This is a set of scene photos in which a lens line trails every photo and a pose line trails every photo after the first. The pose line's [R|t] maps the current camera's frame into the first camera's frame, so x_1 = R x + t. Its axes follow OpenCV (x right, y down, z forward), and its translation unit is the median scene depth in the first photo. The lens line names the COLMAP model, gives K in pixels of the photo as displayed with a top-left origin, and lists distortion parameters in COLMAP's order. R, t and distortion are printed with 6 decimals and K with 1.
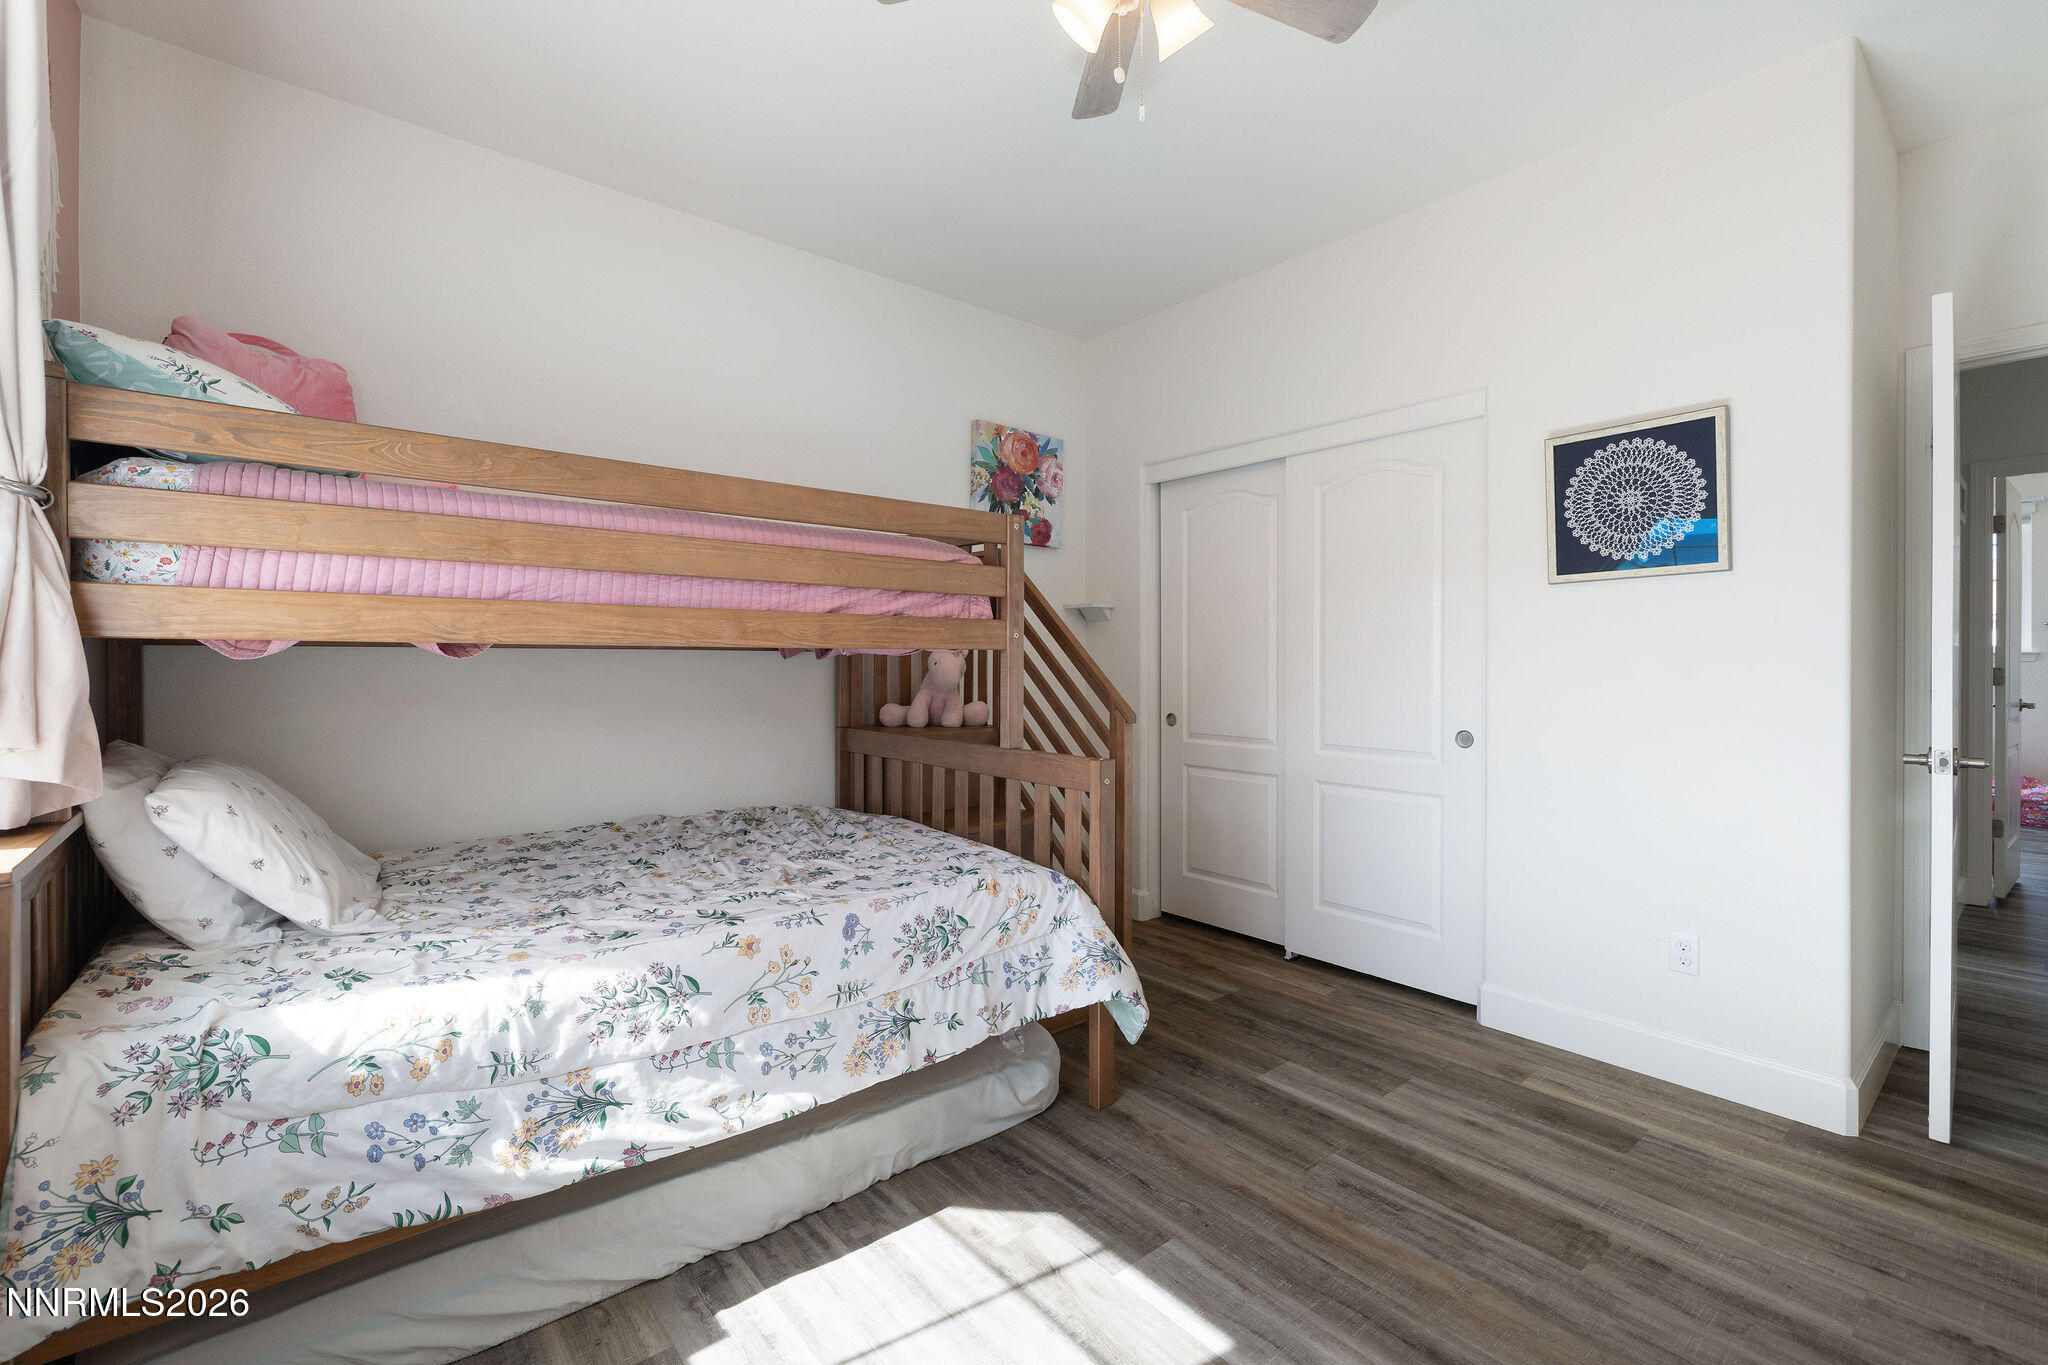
lens RADIAL K [[888.4, 0, 1023.1], [0, 888.4, 665.6], [0, 0, 1]] dist [-0.000457, 0.000402]
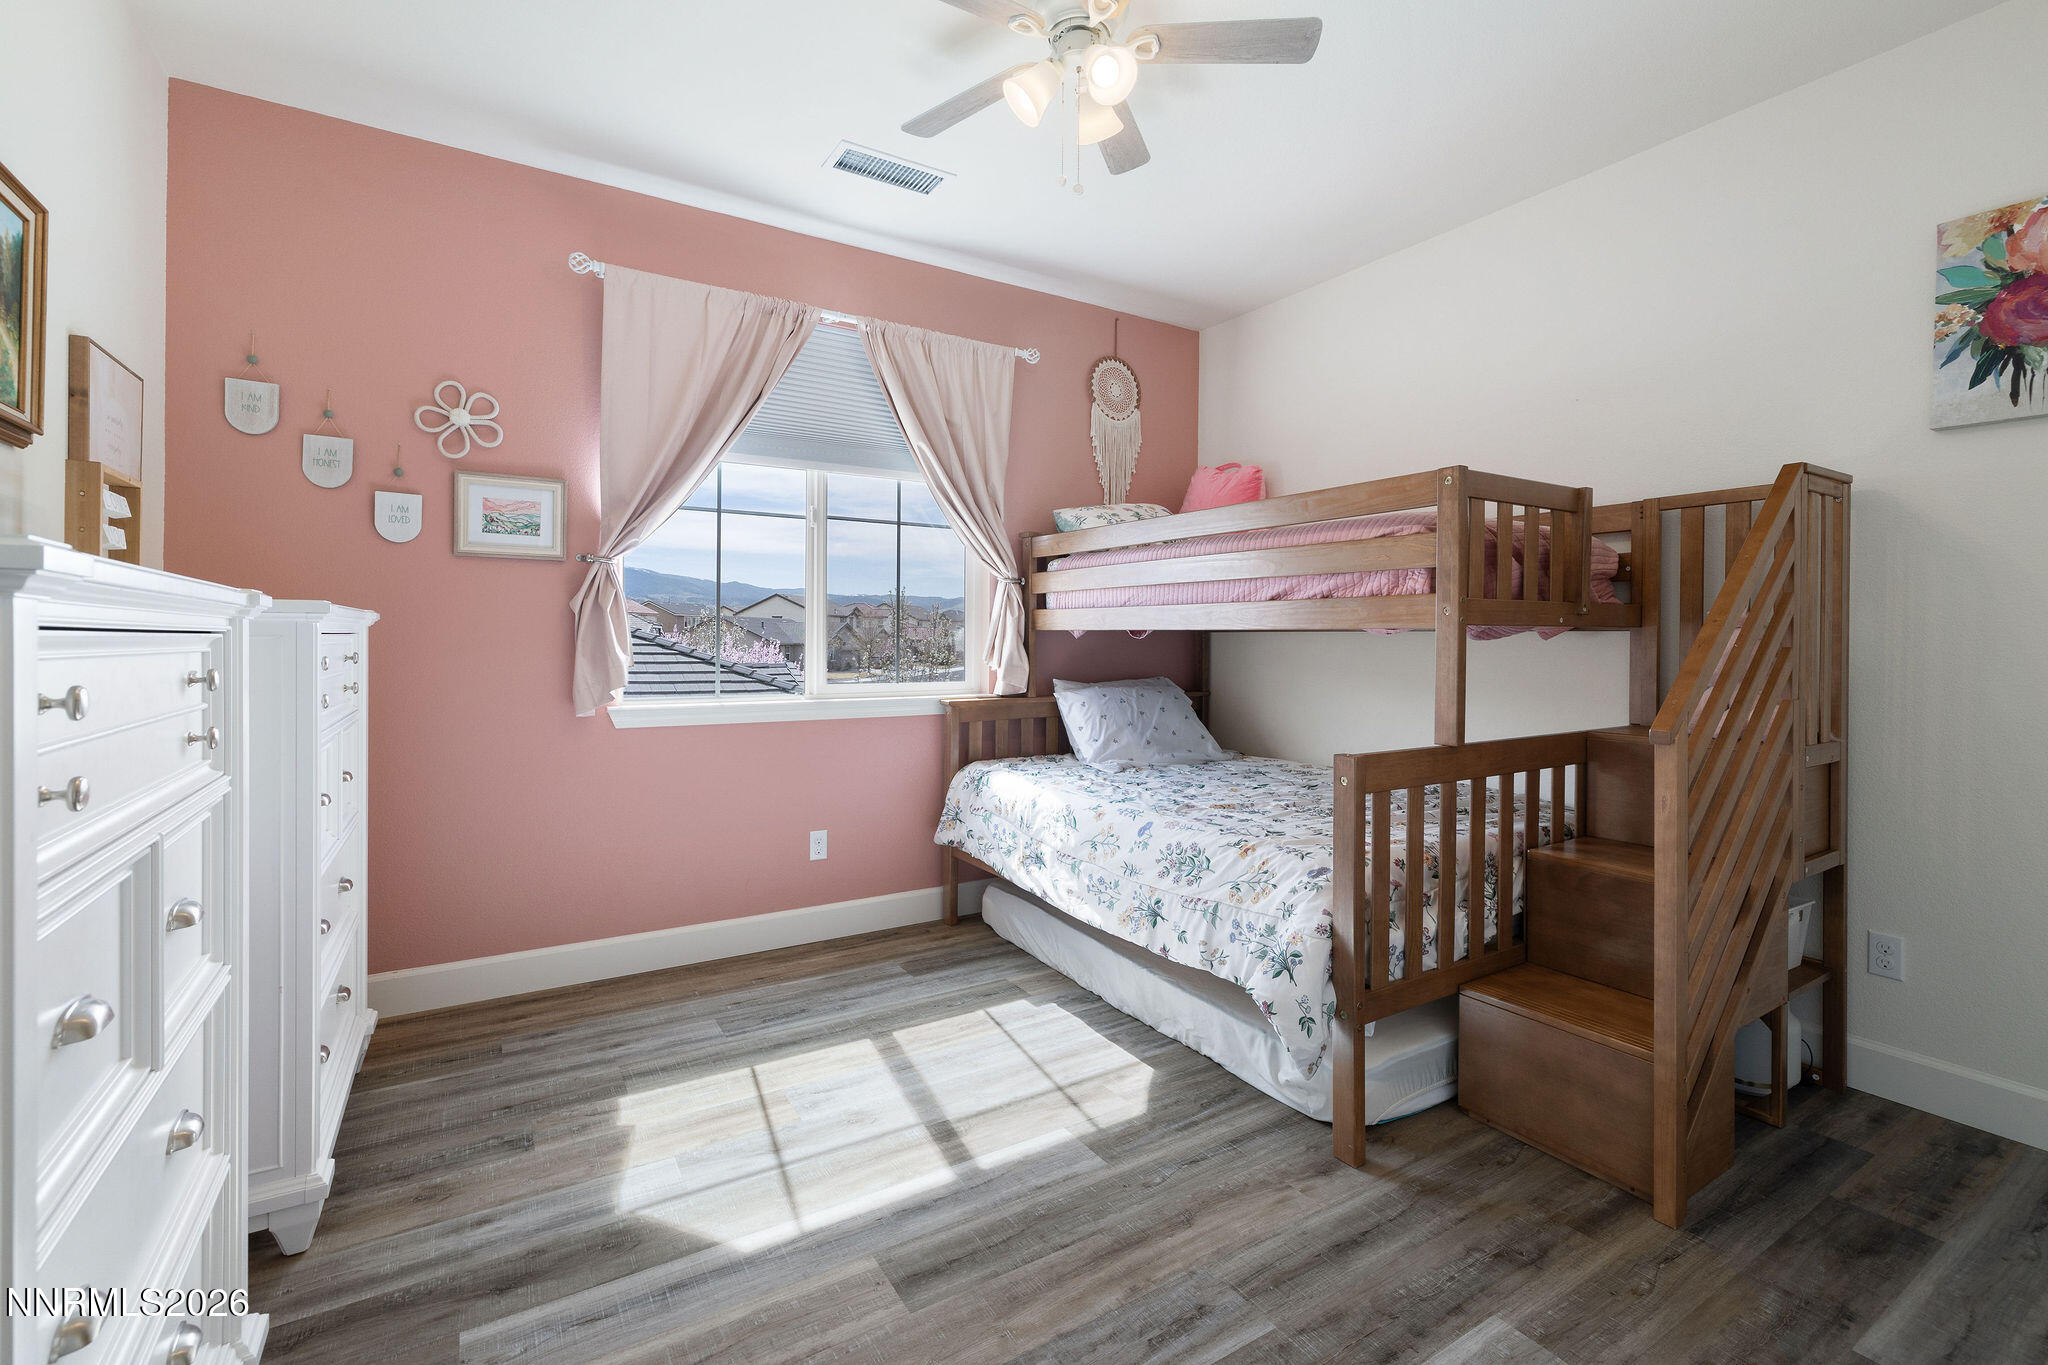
lens RADIAL K [[888.4, 0, 1010.9], [0, 888.4, 640.8], [0, 0, 1]] dist [-0.000457, 0.000402]
pose [[-0.150129, -0.000947, -0.988666, 1.225361], [-0.011561, 0.999933, 0.000798, -0.002074], [0.988599, 0.011550, -0.150130, 0.999151]]
